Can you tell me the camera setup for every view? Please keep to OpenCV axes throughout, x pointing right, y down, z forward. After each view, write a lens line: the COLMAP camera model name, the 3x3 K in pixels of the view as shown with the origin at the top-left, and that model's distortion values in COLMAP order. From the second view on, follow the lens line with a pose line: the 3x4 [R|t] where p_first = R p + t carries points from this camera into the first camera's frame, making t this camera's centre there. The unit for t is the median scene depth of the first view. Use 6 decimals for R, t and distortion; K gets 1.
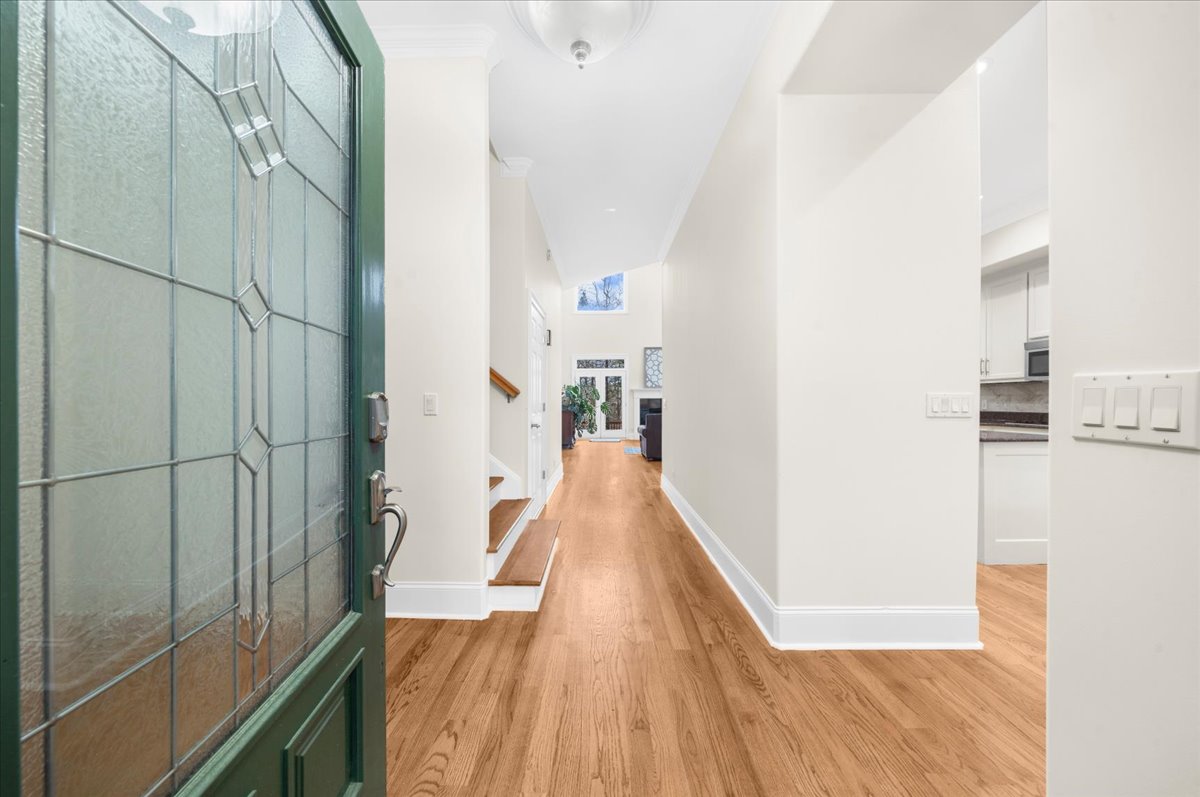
lens RADIAL K [[422.1, 0, 602.6], [0, 422.1, 400.1], [0, 0, 1]] dist [-0.000026, -0.000027]
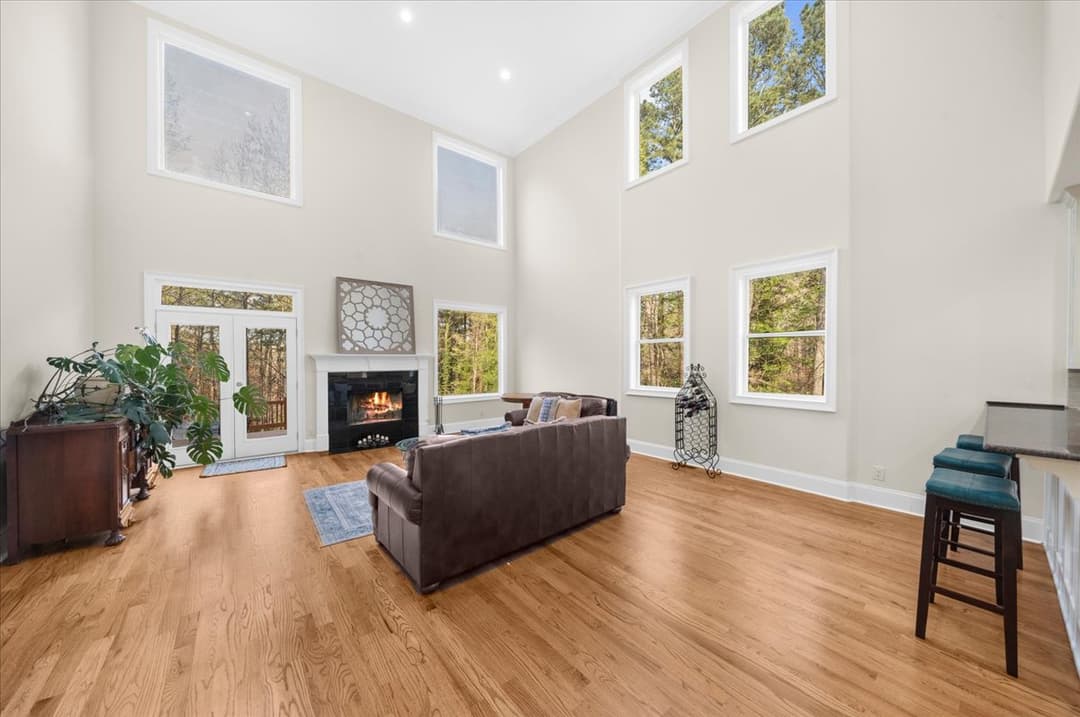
lens RADIAL K [[379.9, 0, 540.4], [0, 379.9, 364.2], [0, 0, 1]] dist [-0.000026, -0.000027]
pose [[0.769710, -0.000164, 0.638394, -0.010215], [-0.007615, 0.999926, 0.009439, -0.021132], [-0.638348, -0.012127, 0.769652, 0.467587]]
